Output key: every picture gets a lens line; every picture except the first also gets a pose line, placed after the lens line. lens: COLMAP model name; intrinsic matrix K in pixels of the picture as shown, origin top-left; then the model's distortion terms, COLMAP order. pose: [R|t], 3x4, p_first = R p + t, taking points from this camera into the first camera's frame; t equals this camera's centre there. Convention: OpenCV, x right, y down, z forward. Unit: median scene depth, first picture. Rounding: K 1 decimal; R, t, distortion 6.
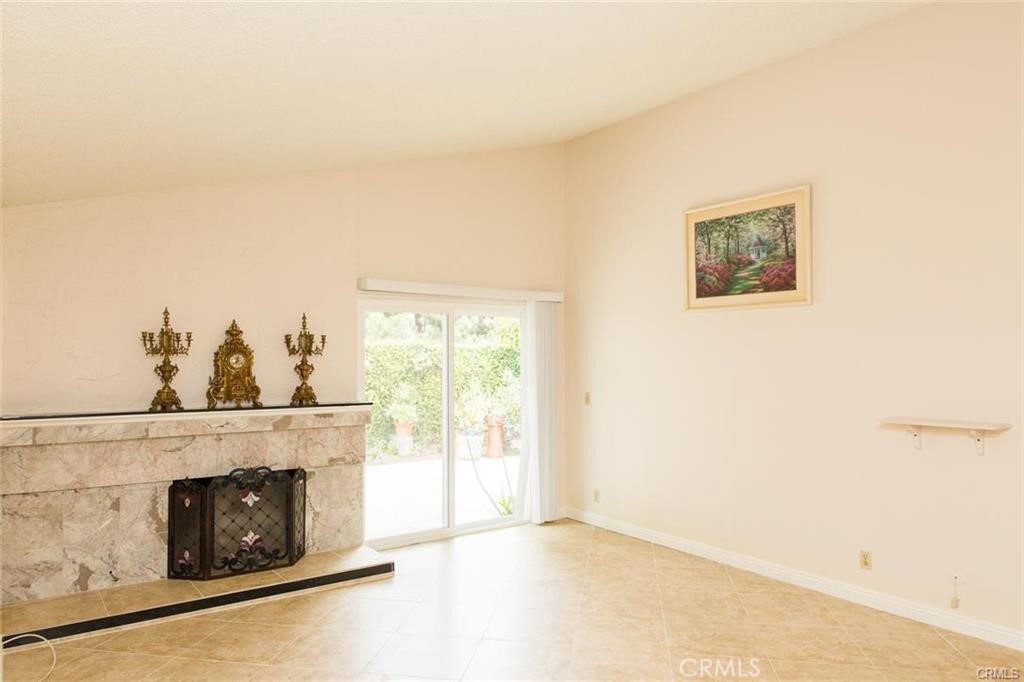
lens RADIAL K [[696.8, 0, 505.3], [0, 696.8, 350.4], [0, 0, 1]] dist [0.008855, -0.004917]
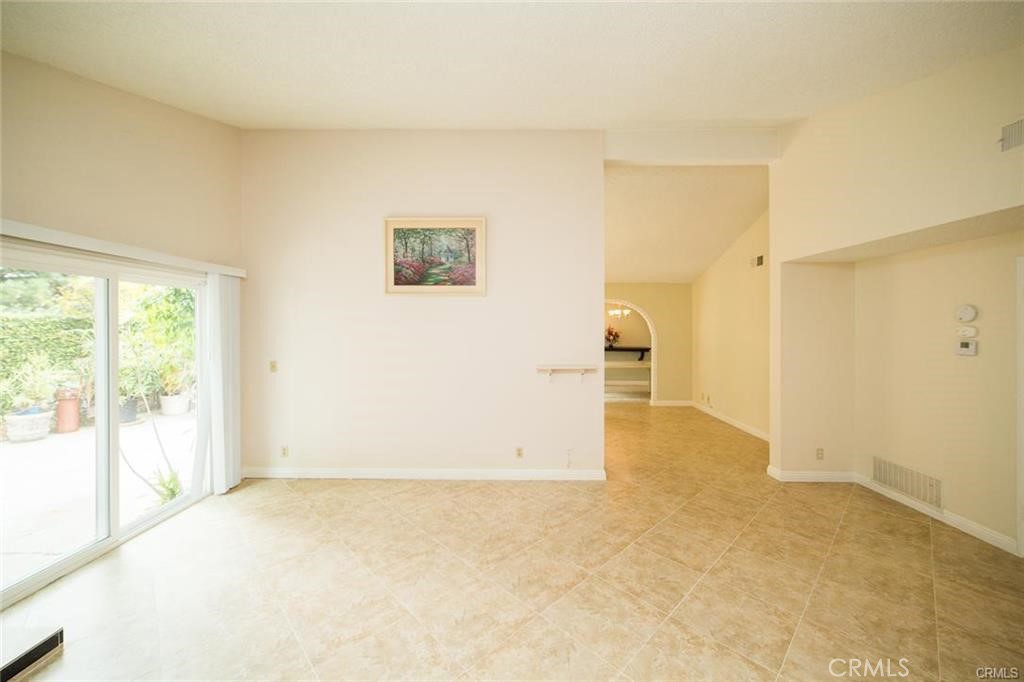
lens RADIAL K [[389.4, 0, 514.7], [0, 389.4, 328.8], [0, 0, 1]] dist [-0.001692, 0.001950]
pose [[0.585272, -0.003093, 0.810831, -0.223778], [-0.009759, 0.999893, 0.010859, -0.003077], [-0.810778, -0.014269, 0.585180, 0.443852]]
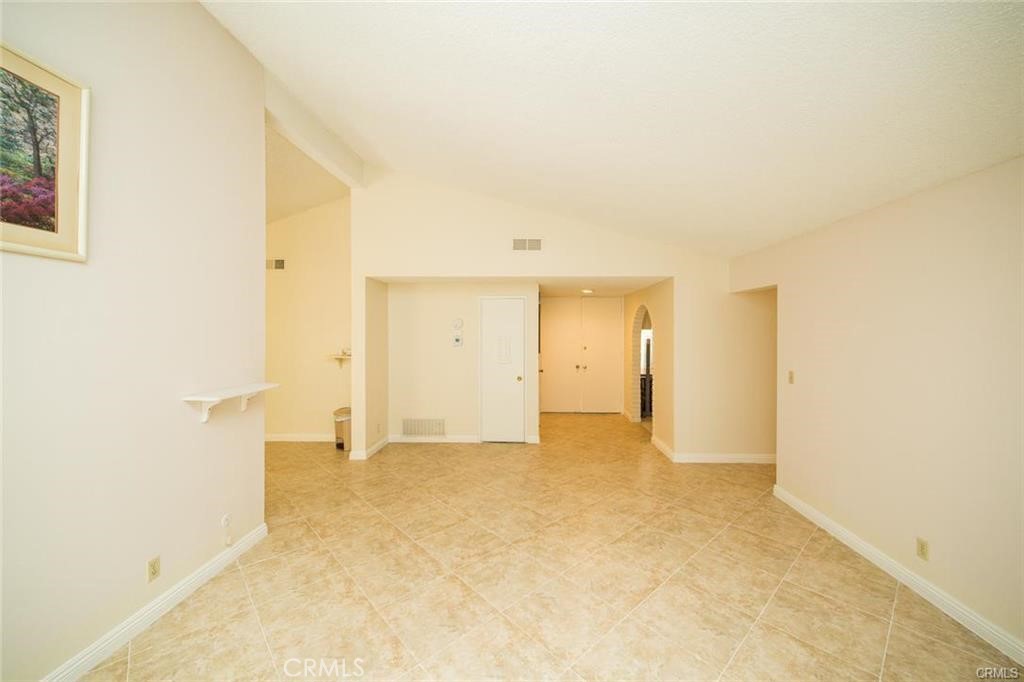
lens RADIAL K [[389.4, 0, 529.9], [0, 389.4, 328.5], [0, 0, 1]] dist [-0.001692, 0.001950]
pose [[-0.800737, 0.003865, 0.599004, -0.145328], [-0.005615, 0.999887, -0.013956, 0.003428], [-0.598990, -0.014539, -0.800624, 1.045795]]
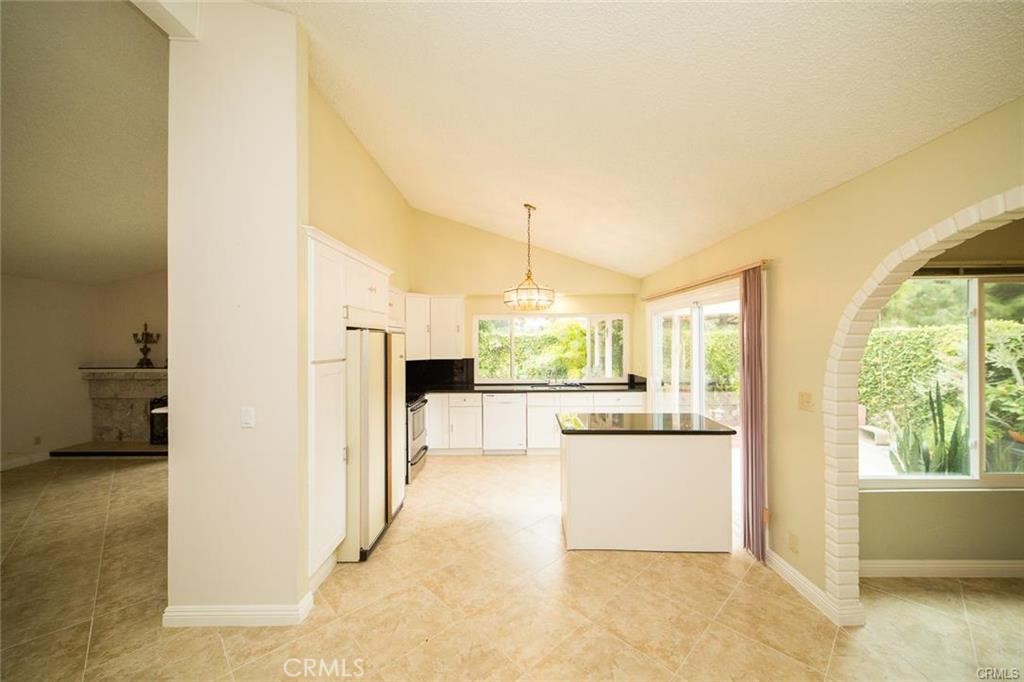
lens RADIAL K [[389.4, 0, 517.5], [0, 389.4, 339.0], [0, 0, 1]] dist [-0.001692, 0.001950]
pose [[0.815030, -0.004325, -0.579403, 1.205983], [0.004657, 0.999989, -0.000915, -0.000877], [0.579400, -0.001953, 0.815041, 0.645382]]
